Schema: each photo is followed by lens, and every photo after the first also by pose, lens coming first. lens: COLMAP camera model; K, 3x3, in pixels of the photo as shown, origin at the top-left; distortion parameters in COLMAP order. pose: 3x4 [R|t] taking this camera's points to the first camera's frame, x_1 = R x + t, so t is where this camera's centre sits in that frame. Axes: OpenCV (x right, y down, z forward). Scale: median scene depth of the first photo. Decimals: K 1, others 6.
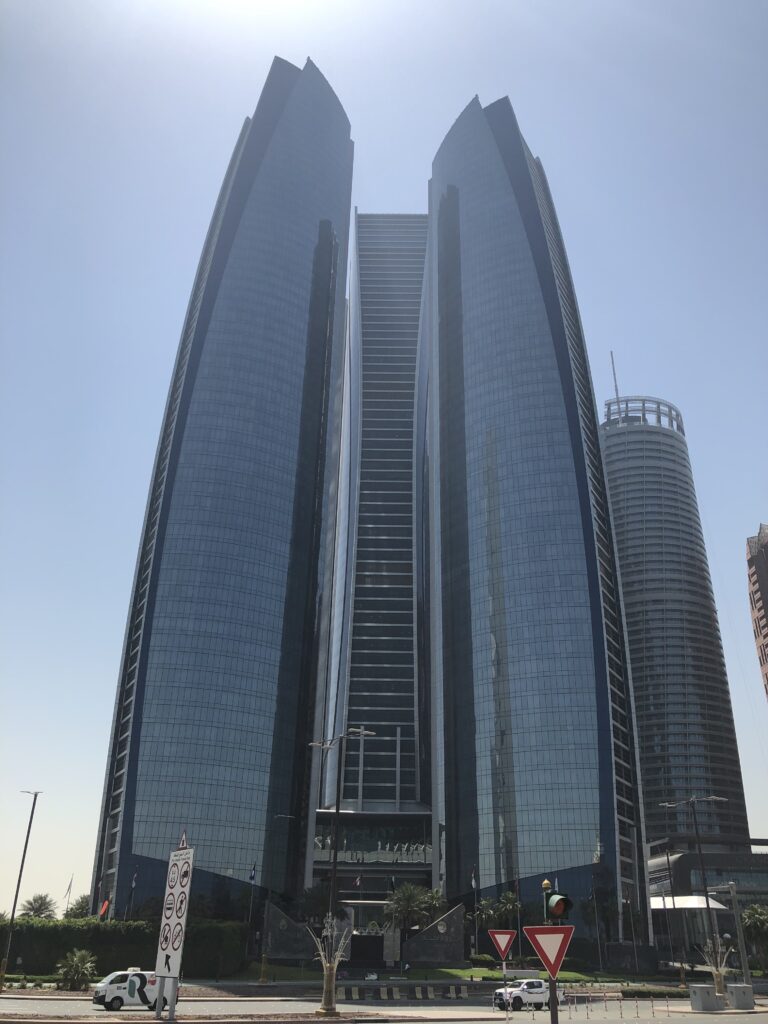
lens RADIAL K [[824.0, 0, 384.0], [0, 824.0, 512.0], [0, 0, 1]] dist [0.002386, -0.007616]
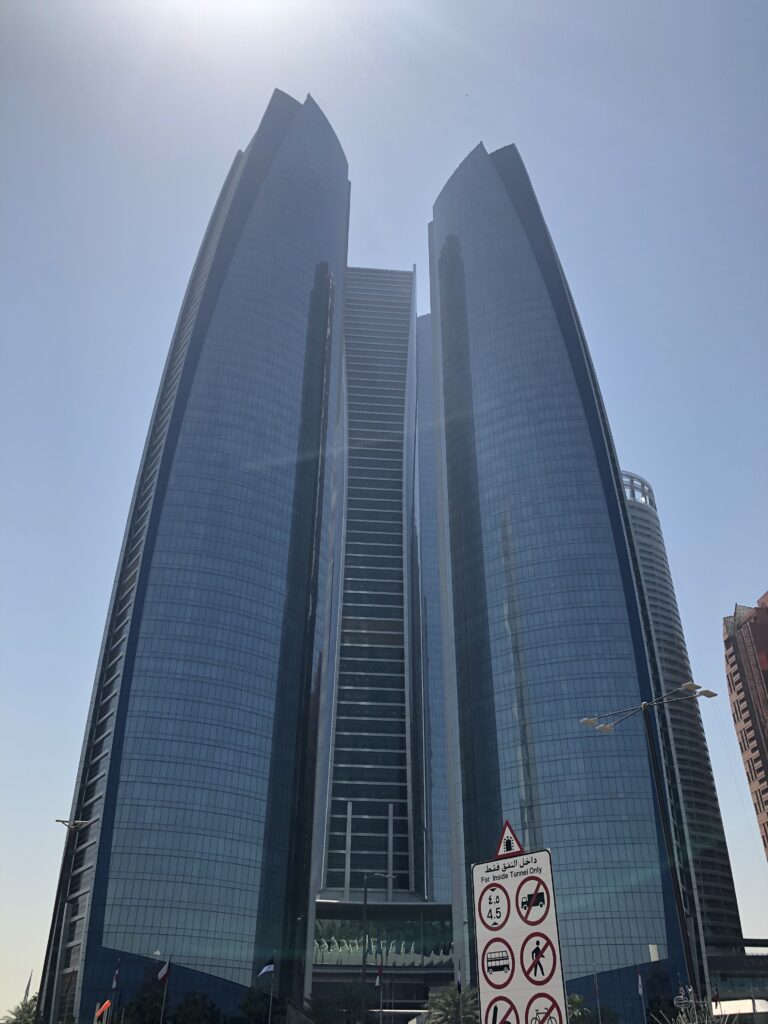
lens RADIAL K [[837.2, 0, 384.0], [0, 837.2, 512.0], [0, 0, 1]] dist [-0.009471, 0.006239]
pose [[0.996095, 0.040234, 0.078588, -0.082888], [-0.031750, 0.993820, -0.106369, 0.052834], [-0.082382, 0.103458, 0.991216, 0.093802]]
